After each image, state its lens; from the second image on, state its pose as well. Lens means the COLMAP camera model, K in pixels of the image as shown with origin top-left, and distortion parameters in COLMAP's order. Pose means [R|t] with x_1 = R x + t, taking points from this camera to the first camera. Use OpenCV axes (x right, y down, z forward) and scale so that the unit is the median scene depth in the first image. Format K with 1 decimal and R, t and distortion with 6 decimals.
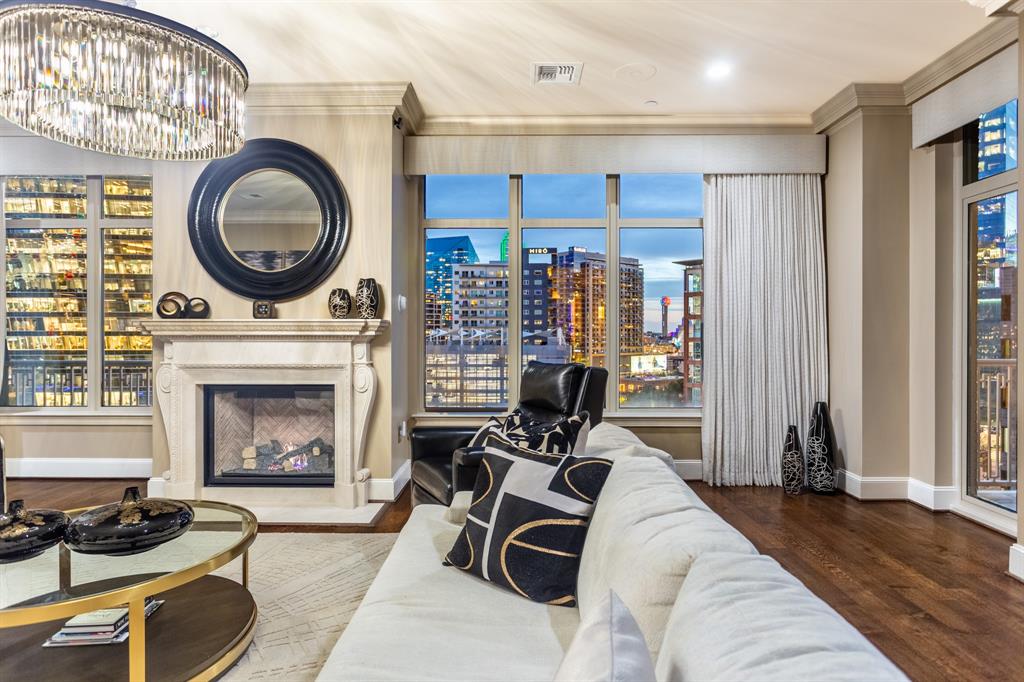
lens RADIAL K [[577.1, 0, 516.3], [0, 577.1, 334.4], [0, 0, 1]] dist [-0.006207, 0.001925]
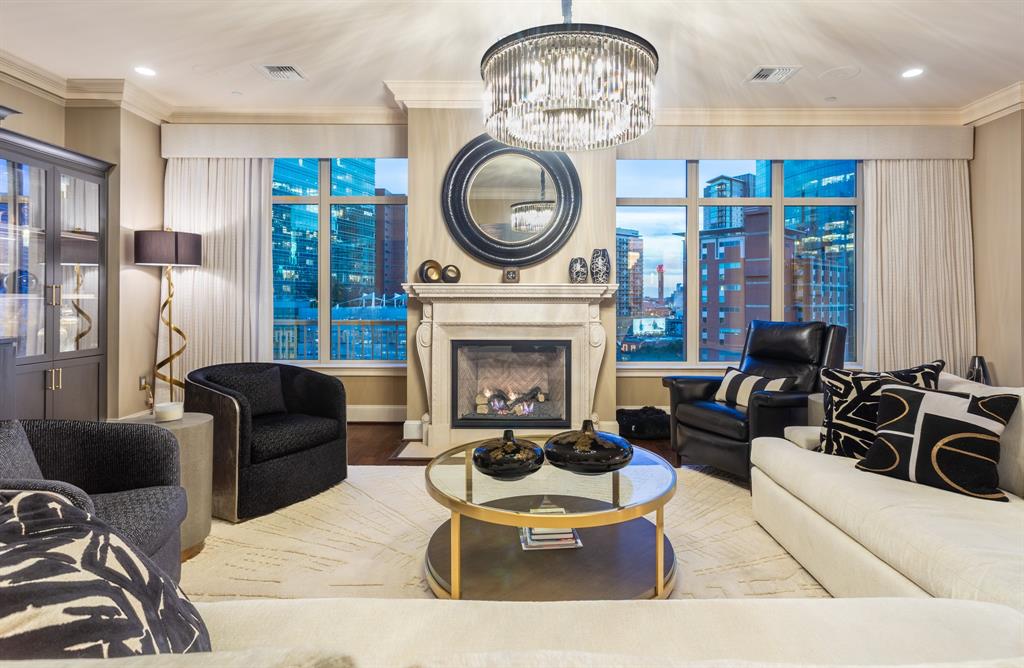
lens RADIAL K [[527.4, 0, 525.7], [0, 527.4, 296.7], [0, 0, 1]] dist [0.000160, 0.000797]
pose [[0.999981, 0.001929, 0.005937, -0.369314], [-0.001903, 0.999989, -0.004297, 0.003756], [-0.005946, 0.004285, 0.999973, -0.056116]]
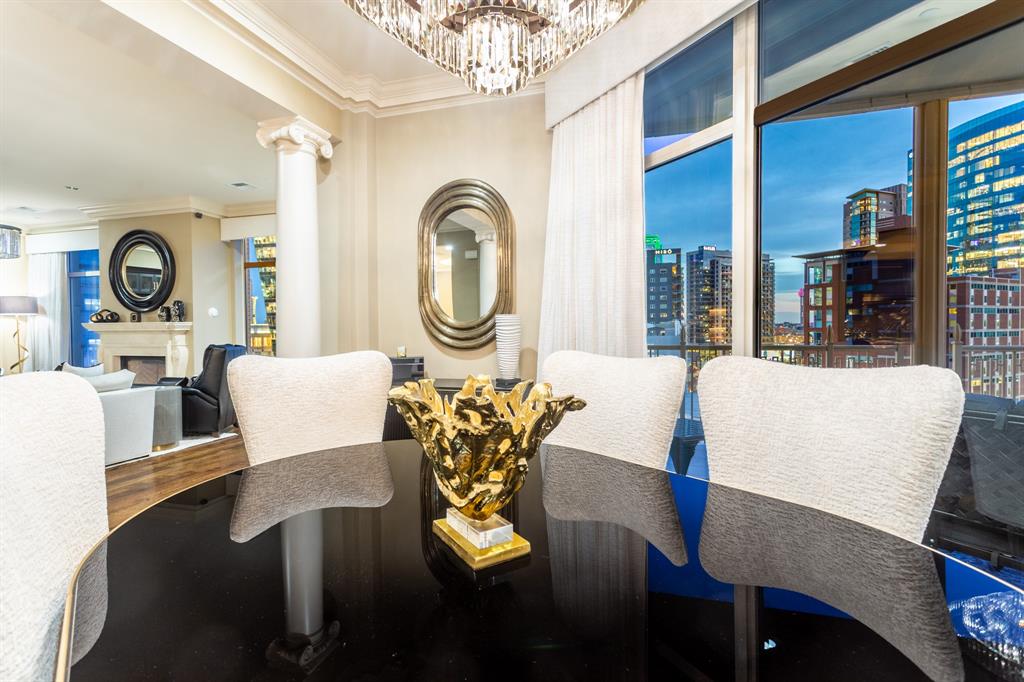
lens RADIAL K [[489.3, 0, 511.9], [0, 489.3, 334.5], [0, 0, 1]] dist [0.006460, 0.000631]
pose [[0.954303, -0.002444, -0.298831, 1.177055], [0.007405, 0.999853, 0.015468, -0.001013], [0.298750, -0.016974, 0.954181, -0.215145]]
